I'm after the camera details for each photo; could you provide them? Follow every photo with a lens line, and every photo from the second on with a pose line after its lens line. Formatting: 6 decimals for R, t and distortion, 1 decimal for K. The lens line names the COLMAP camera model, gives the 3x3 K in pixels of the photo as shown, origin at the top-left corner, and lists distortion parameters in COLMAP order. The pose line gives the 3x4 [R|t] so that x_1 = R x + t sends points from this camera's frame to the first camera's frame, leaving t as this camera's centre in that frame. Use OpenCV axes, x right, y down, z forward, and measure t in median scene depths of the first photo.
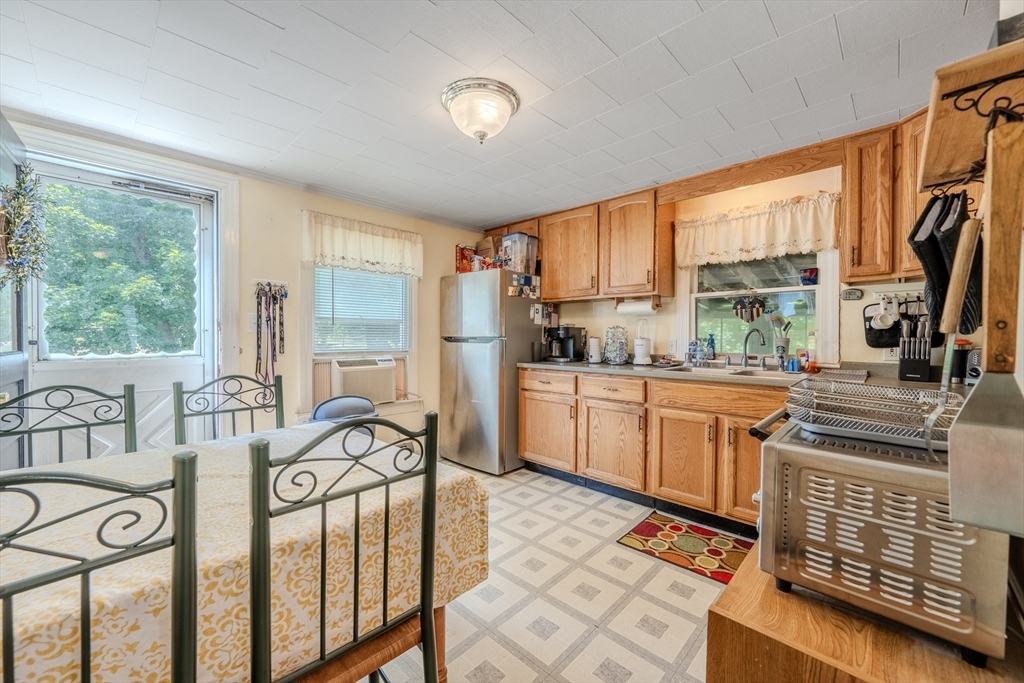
lens RADIAL K [[405.5, 0, 511.0], [0, 405.5, 337.7], [0, 0, 1]] dist [-0.000671, -0.000084]
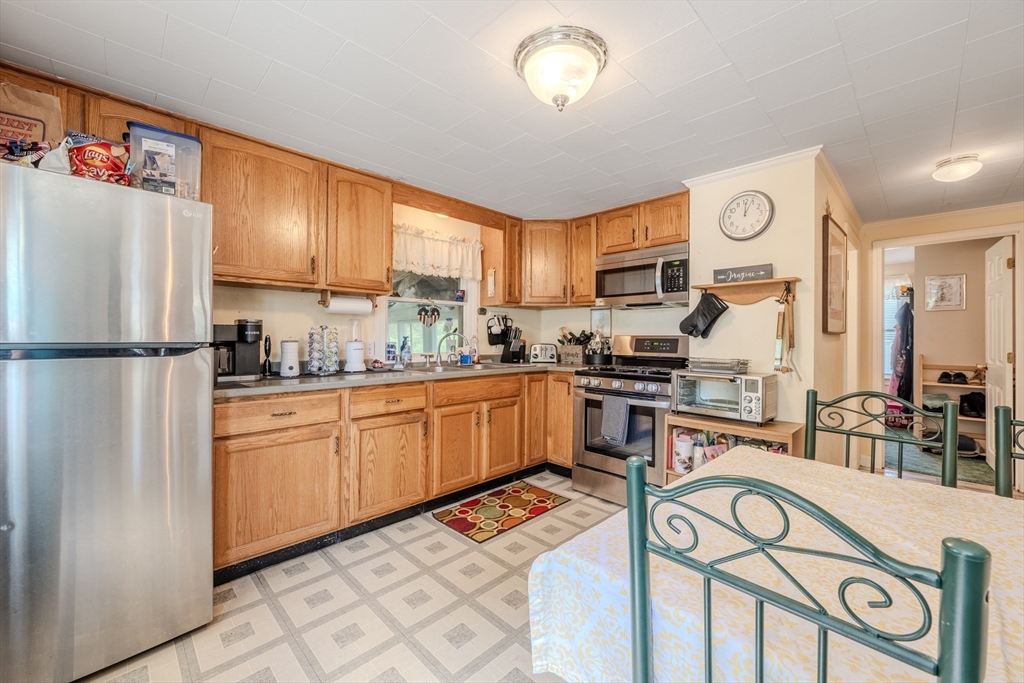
lens RADIAL K [[405.5, 0, 511.0], [0, 405.5, 340.0], [0, 0, 1]] dist [-0.000671, -0.000084]
pose [[0.030728, -0.005164, 0.999514, -0.638871], [0.010850, 0.999929, 0.004832, -0.002932], [-0.999469, 0.010697, 0.030782, 0.768038]]
